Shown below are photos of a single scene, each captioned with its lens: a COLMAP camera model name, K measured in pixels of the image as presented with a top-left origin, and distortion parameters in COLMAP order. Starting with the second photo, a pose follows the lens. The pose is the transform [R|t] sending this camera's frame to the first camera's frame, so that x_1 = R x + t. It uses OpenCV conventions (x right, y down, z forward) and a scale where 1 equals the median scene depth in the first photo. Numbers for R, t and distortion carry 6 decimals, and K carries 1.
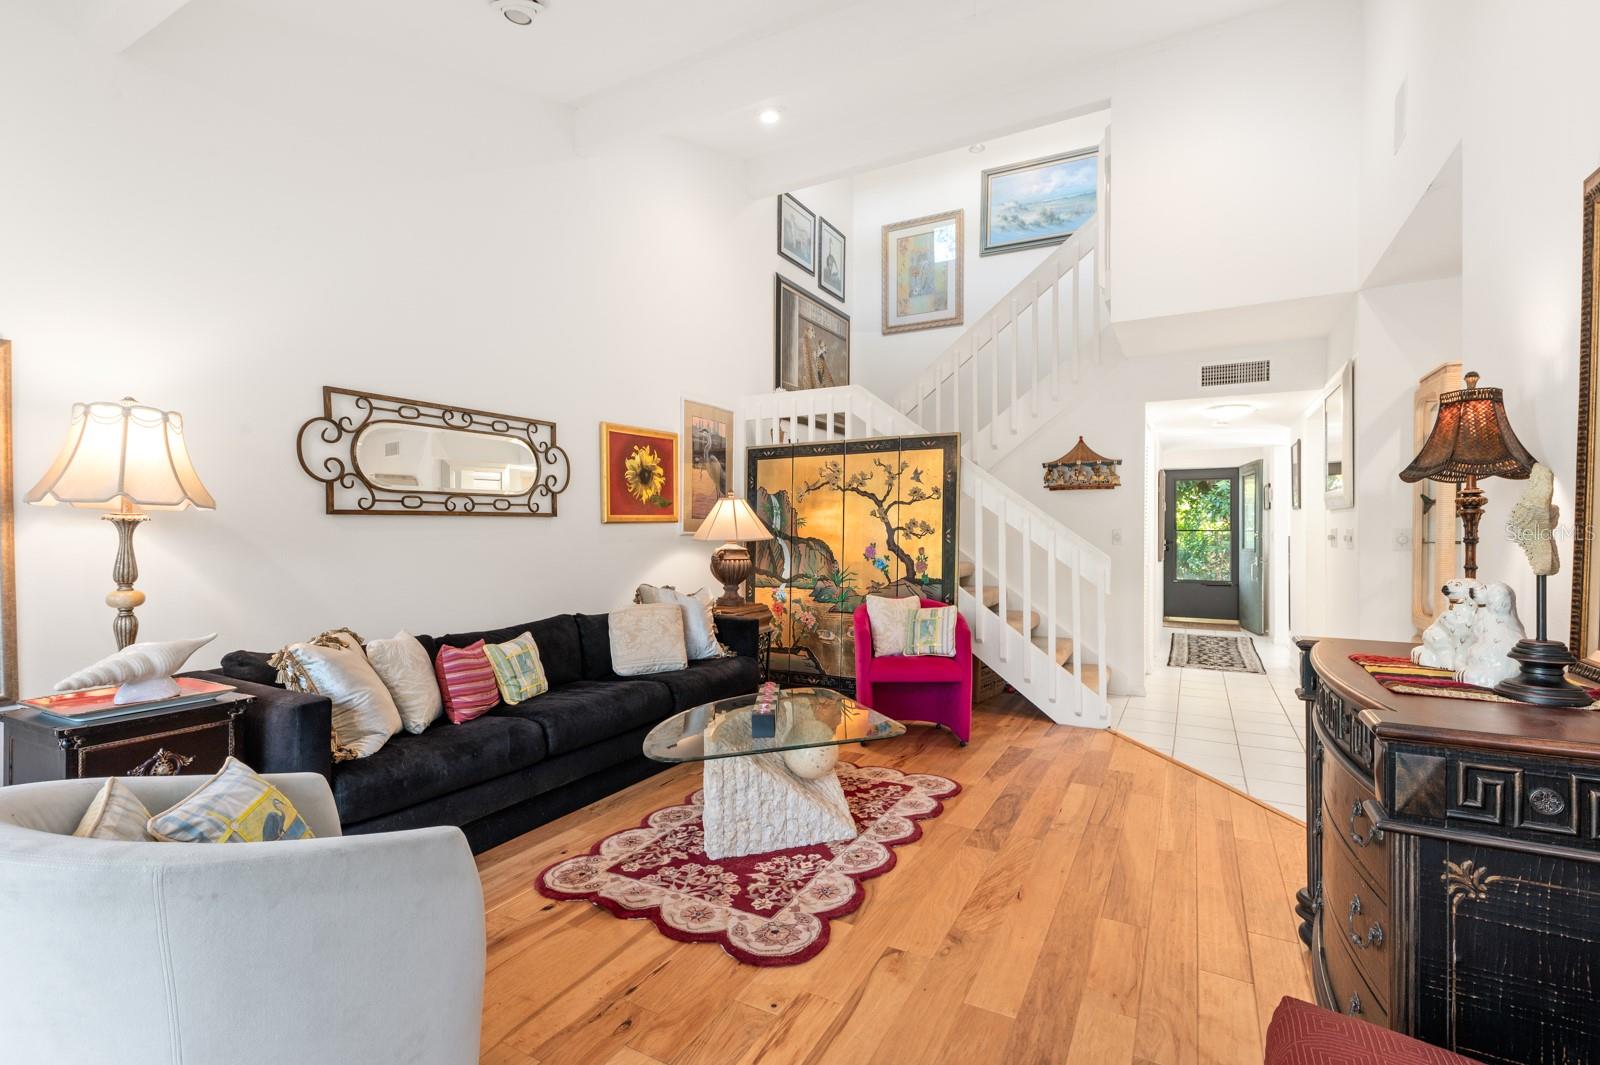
lens RADIAL K [[710.6, 0, 796.9], [0, 710.6, 528.4], [0, 0, 1]] dist [0.033786, -0.014350]
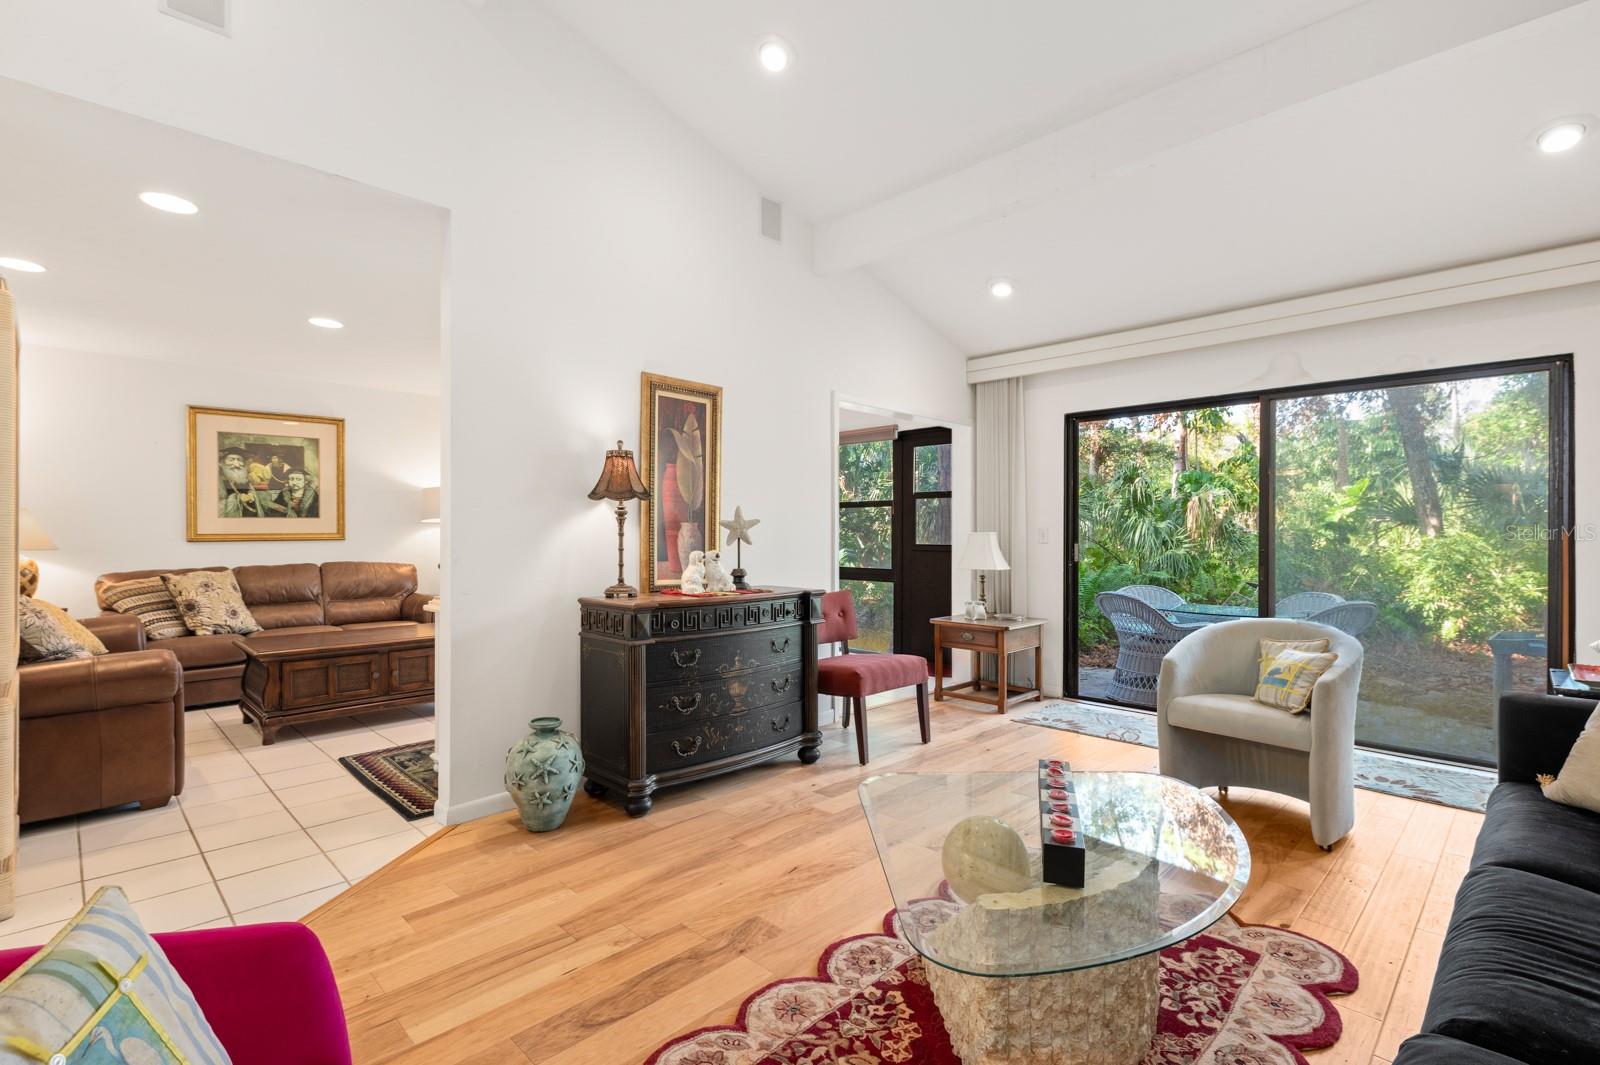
lens RADIAL K [[742.3, 0, 800.0], [0, 742.3, 532.5], [0, 0, 1]] dist [0.000730, 0.000007]
pose [[-0.960459, 0.000596, 0.278421, -0.006435], [-0.001333, 0.999976, -0.006739, 0.016559], [-0.278419, -0.006843, -0.960435, 1.789160]]
